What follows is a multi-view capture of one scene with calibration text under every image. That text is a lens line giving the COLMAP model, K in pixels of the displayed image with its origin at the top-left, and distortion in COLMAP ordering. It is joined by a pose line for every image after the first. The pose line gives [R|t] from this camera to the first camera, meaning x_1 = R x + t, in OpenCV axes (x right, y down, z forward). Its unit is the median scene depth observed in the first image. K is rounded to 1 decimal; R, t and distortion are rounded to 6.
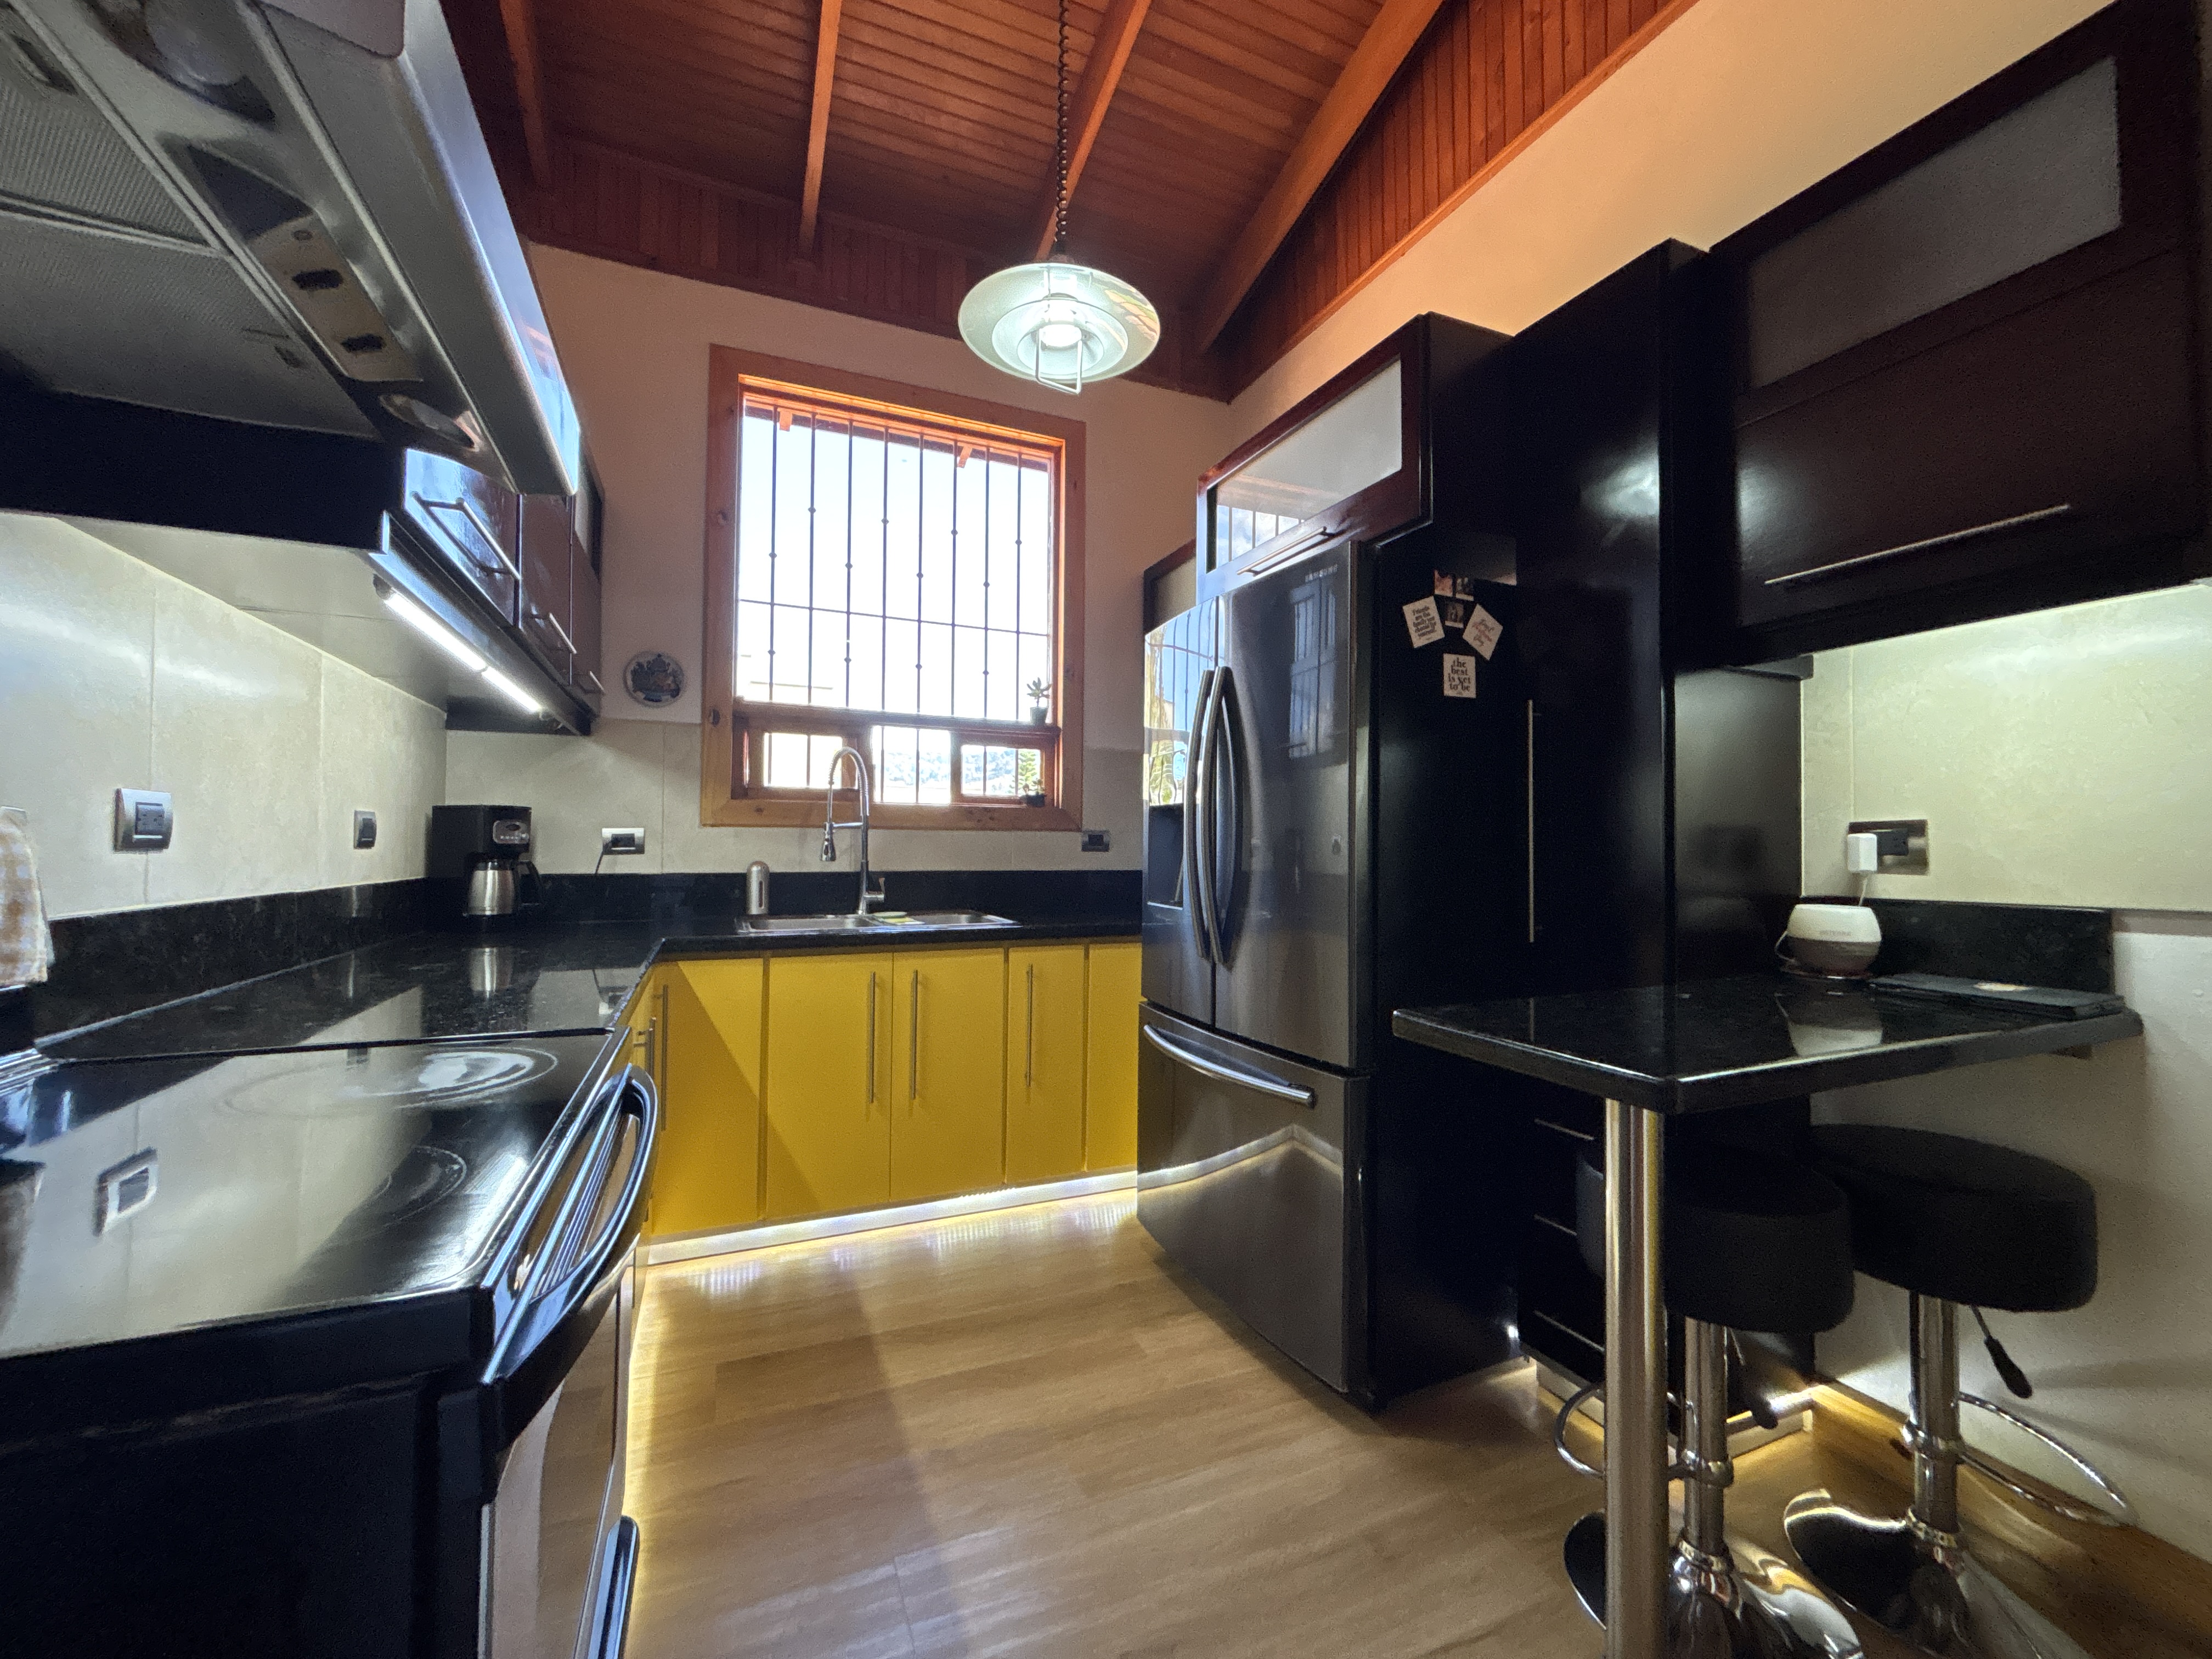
lens RADIAL K [[892.7, 0, 1103.0], [0, 892.7, 834.5], [0, 0, 1]] dist [-0.010012, -0.000205]
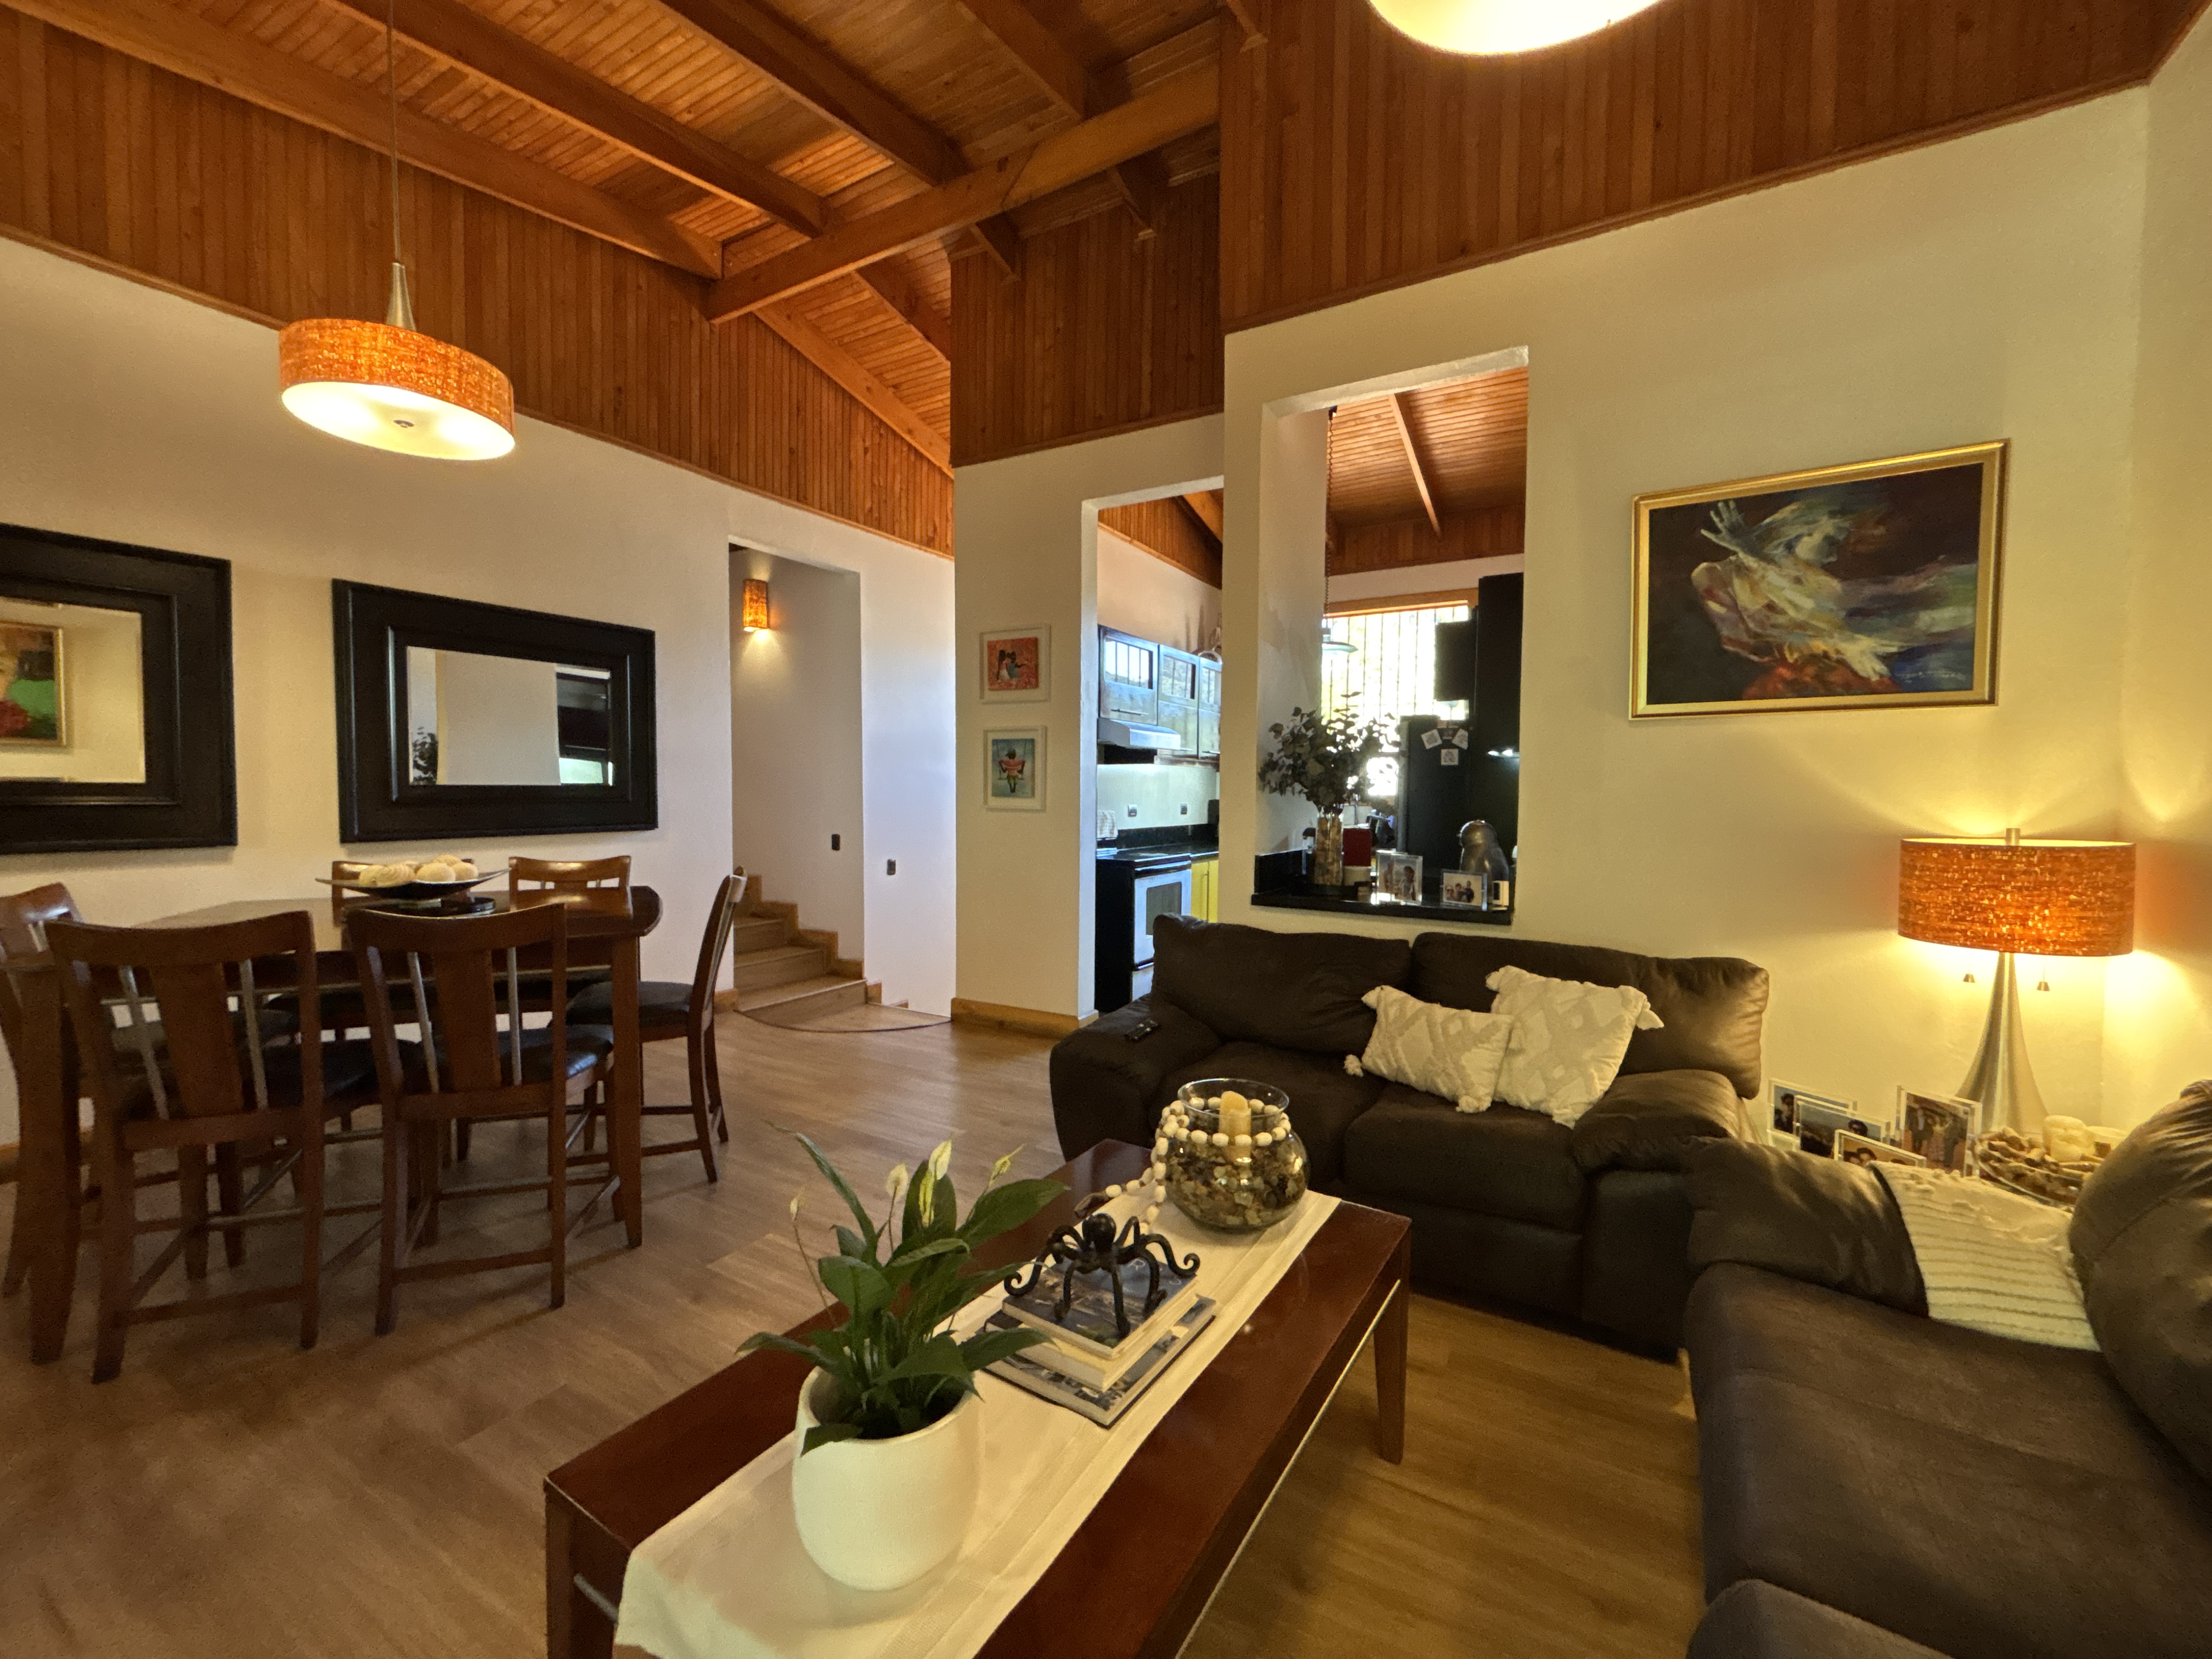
lens RADIAL K [[892.7, 0, 1102.0], [0, 892.7, 827.6], [0, 0, 1]] dist [-0.010012, -0.000205]
pose [[0.592432, 0.027281, -0.805158, 1.930142], [0.015969, 0.998832, 0.045594, -0.104030], [0.805462, -0.039869, 0.591305, -1.422981]]
